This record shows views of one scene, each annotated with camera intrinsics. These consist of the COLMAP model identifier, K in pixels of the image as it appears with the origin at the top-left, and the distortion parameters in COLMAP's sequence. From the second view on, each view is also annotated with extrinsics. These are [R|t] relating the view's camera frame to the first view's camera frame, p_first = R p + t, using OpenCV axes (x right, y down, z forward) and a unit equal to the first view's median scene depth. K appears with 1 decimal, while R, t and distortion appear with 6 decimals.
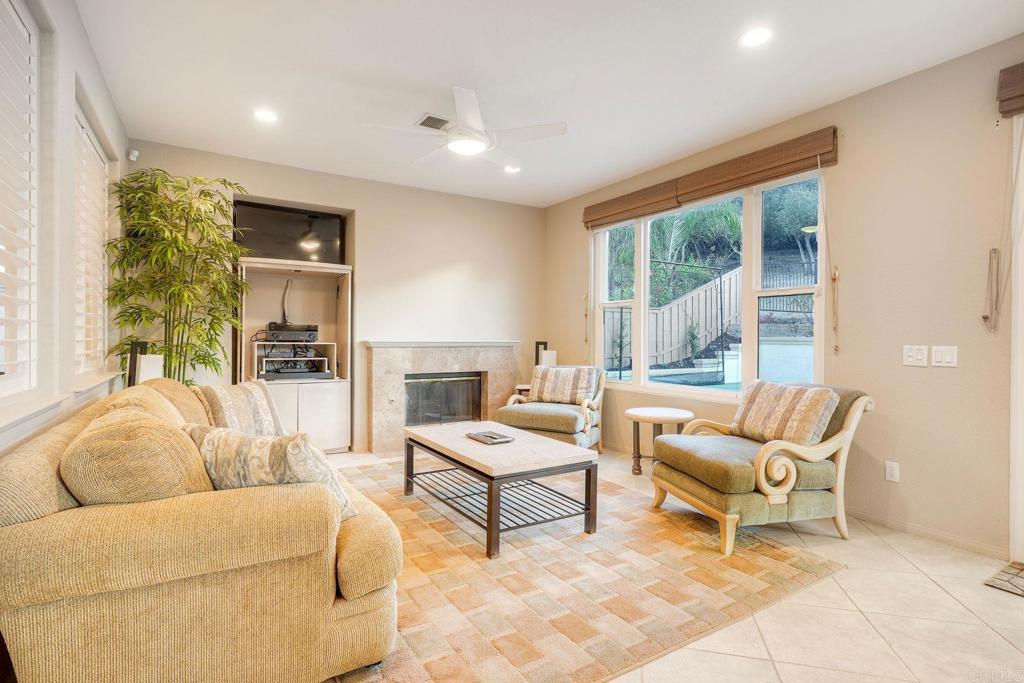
lens RADIAL K [[494.2, 0, 508.2], [0, 494.2, 339.8], [0, 0, 1]] dist [-0.000172, -0.000063]
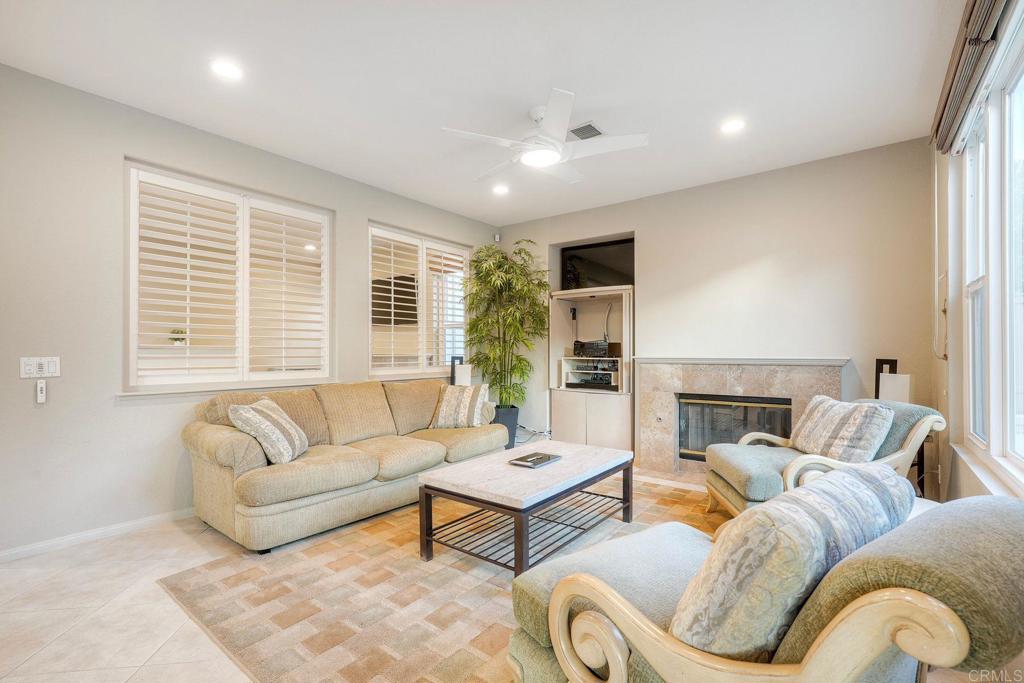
lens RADIAL K [[460.5, 0, 517.8], [0, 460.5, 342.7], [0, 0, 1]] dist [-0.002994, 0.000012]
pose [[0.362039, -0.019971, -0.931949, 0.502791], [0.001774, 0.999783, -0.020736, -0.007110], [0.932161, 0.005854, 0.361996, 0.416338]]
